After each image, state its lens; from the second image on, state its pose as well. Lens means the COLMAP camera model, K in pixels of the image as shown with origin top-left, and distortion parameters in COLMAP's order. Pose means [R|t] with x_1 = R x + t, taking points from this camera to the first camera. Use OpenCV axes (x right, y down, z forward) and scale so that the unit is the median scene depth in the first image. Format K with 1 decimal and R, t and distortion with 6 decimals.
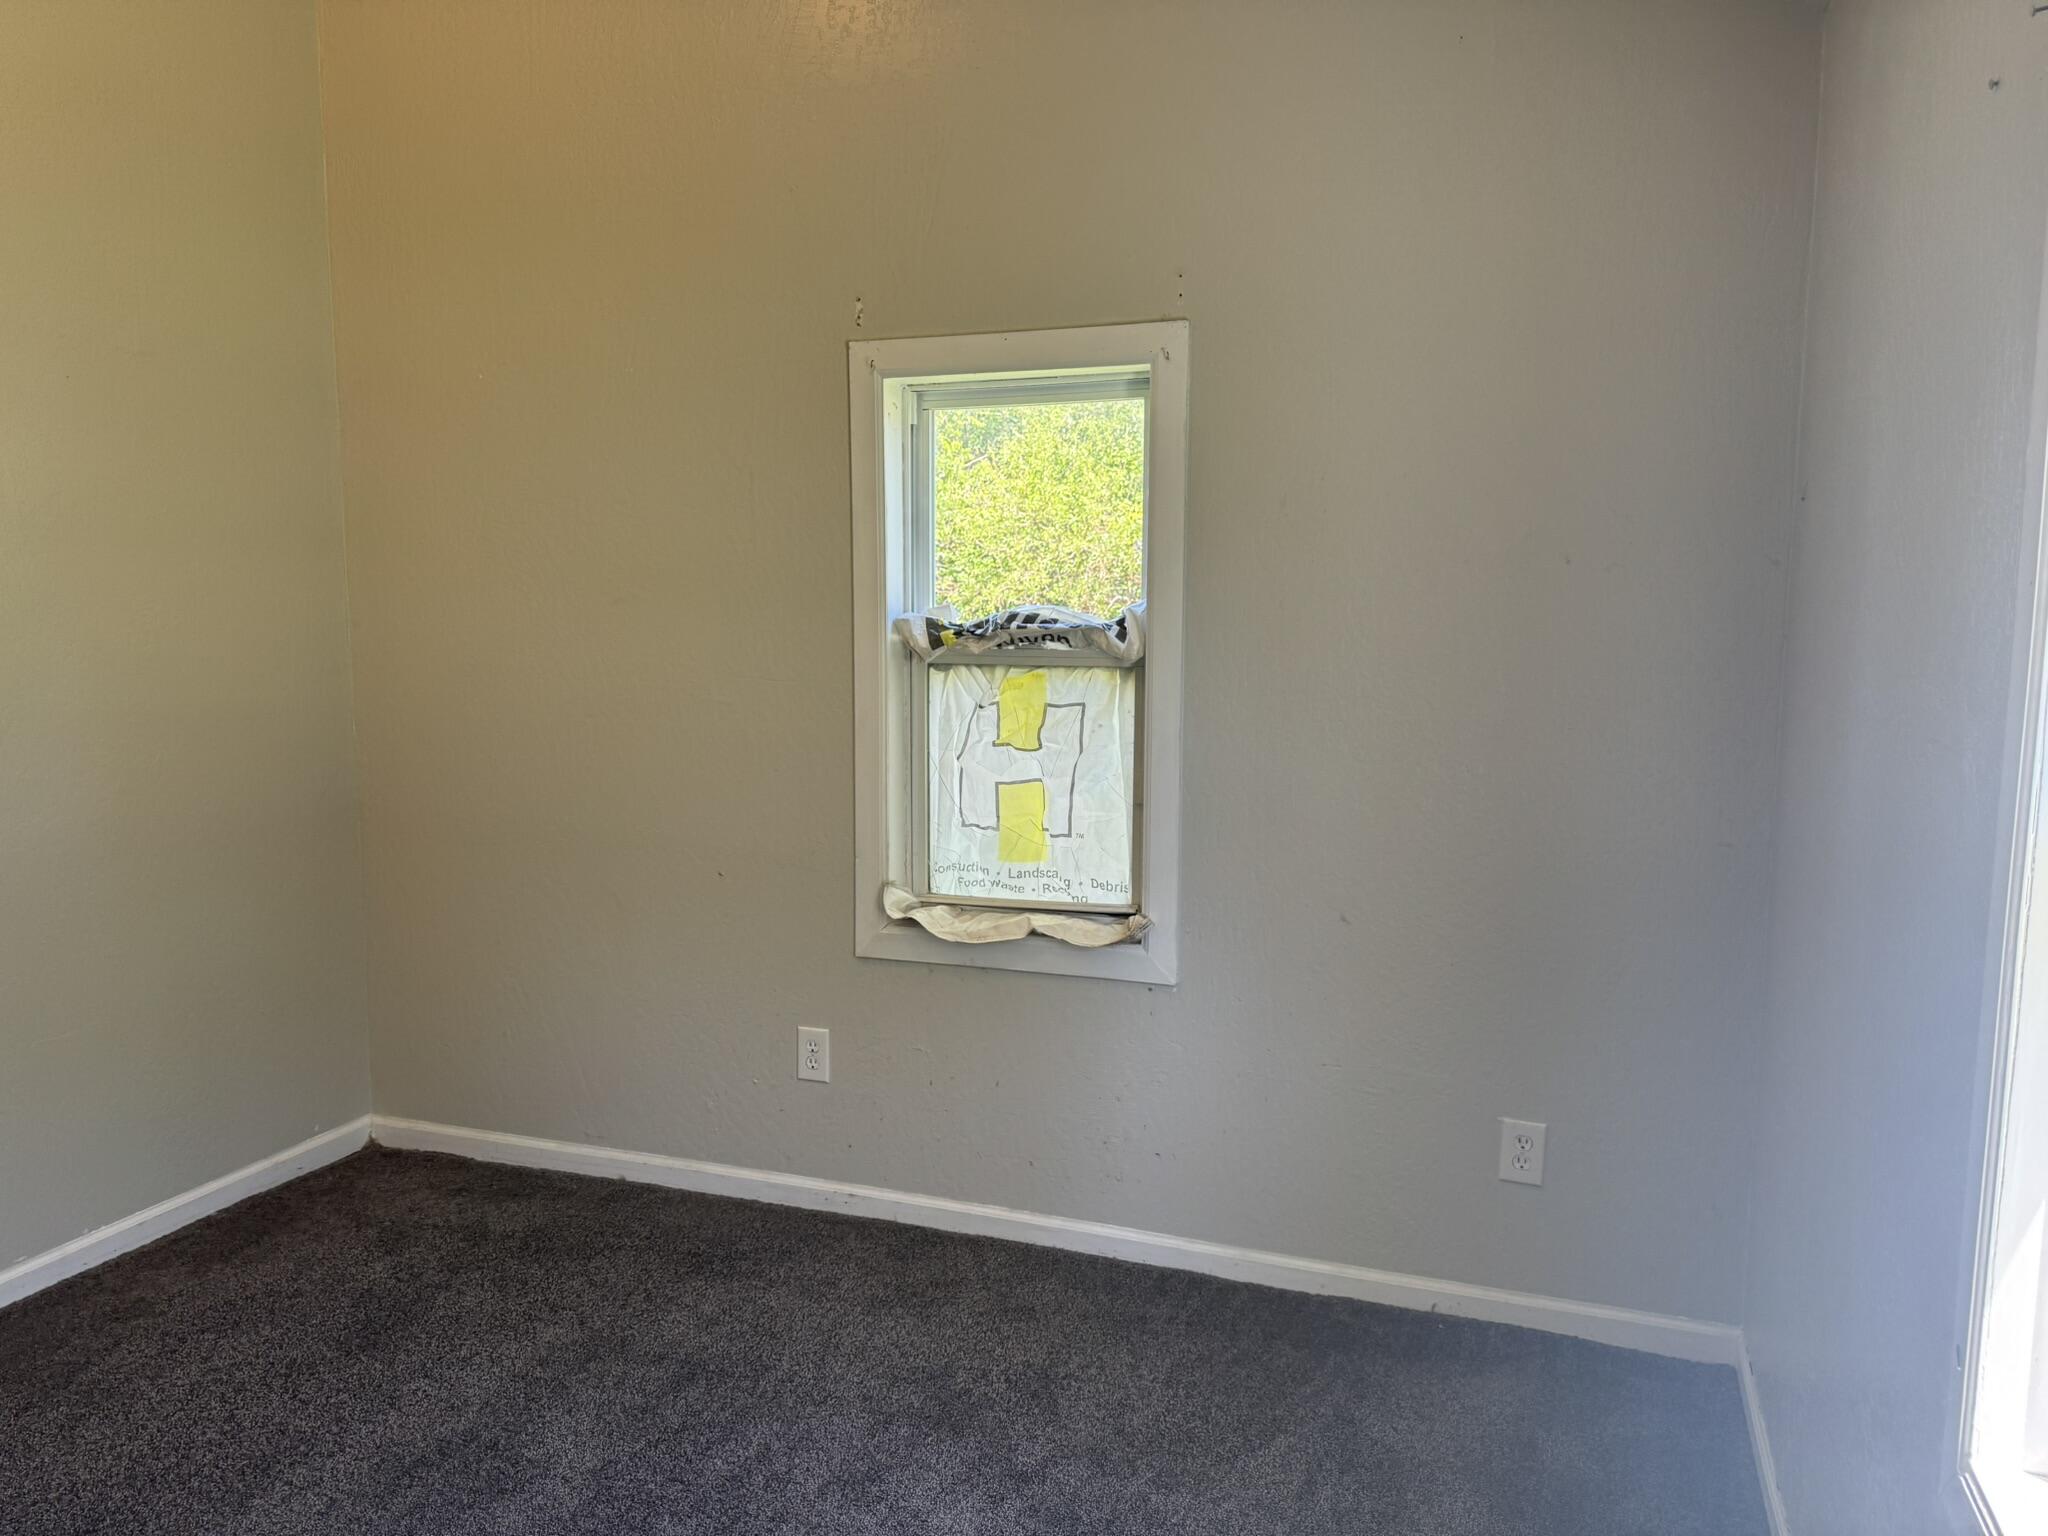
lens RADIAL K [[1433.4, 0, 1020.1], [0, 1433.4, 774.3], [0, 0, 1]] dist [0.094103, -0.110821]
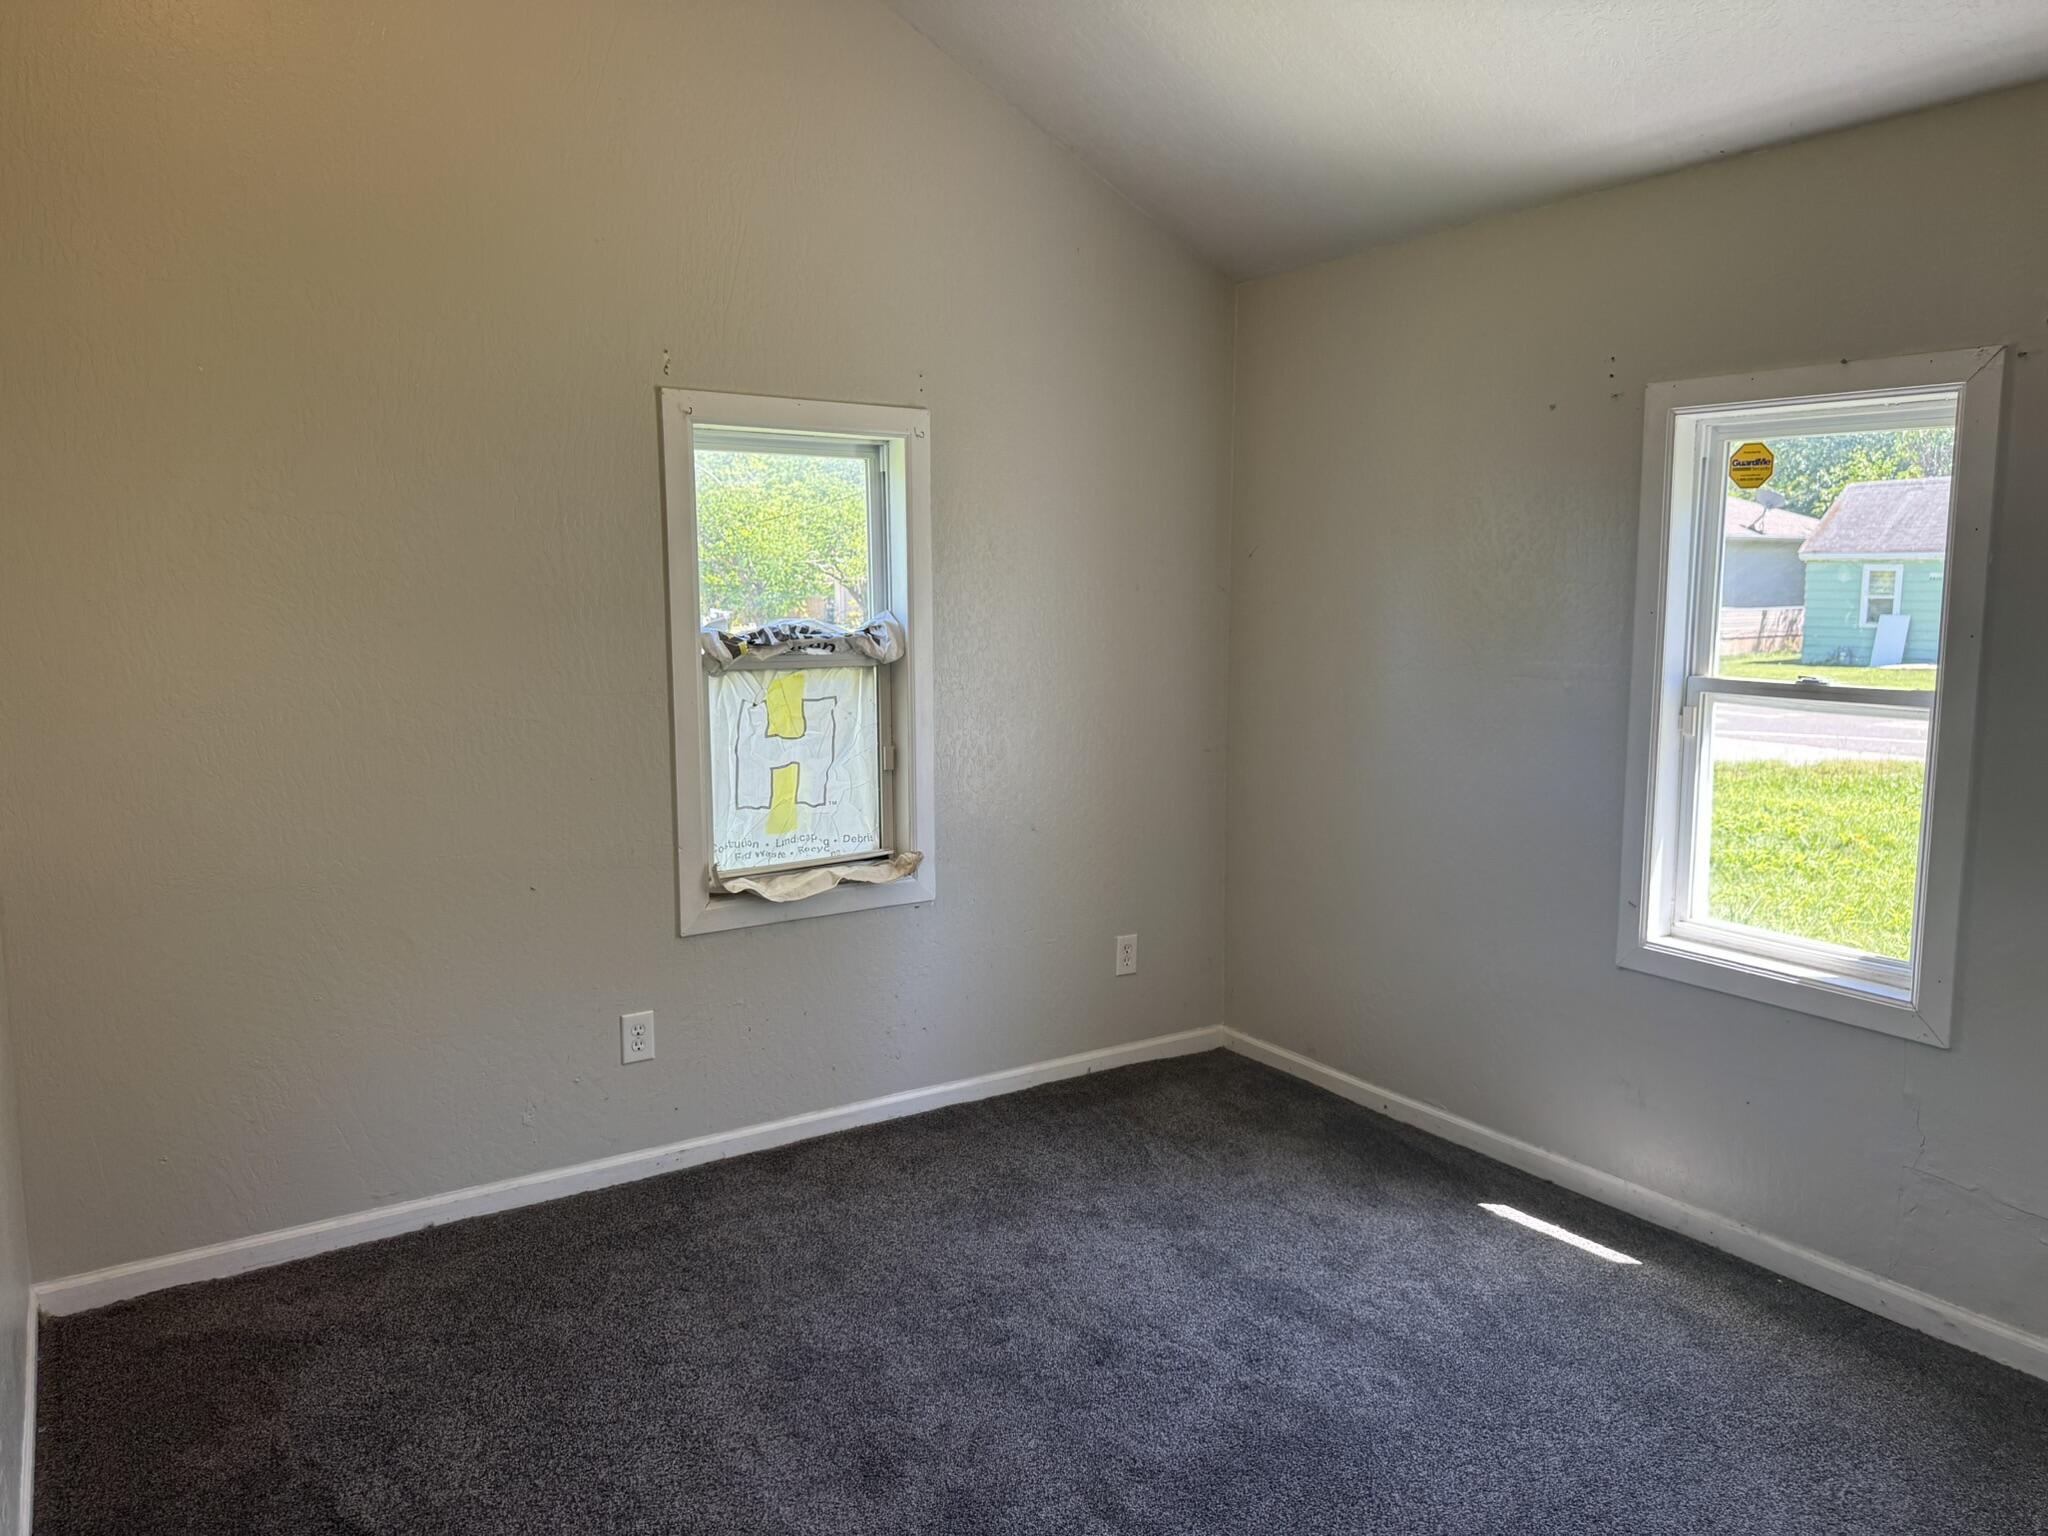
lens RADIAL K [[1459.2, 0, 1016.0], [0, 1459.2, 768.6], [0, 0, 1]] dist [0.055549, -0.037867]
pose [[0.604227, -0.103049, 0.790120, -0.868644], [0.098087, 0.993680, 0.054588, -0.040413], [-0.790752, 0.044517, 0.610516, 0.098089]]
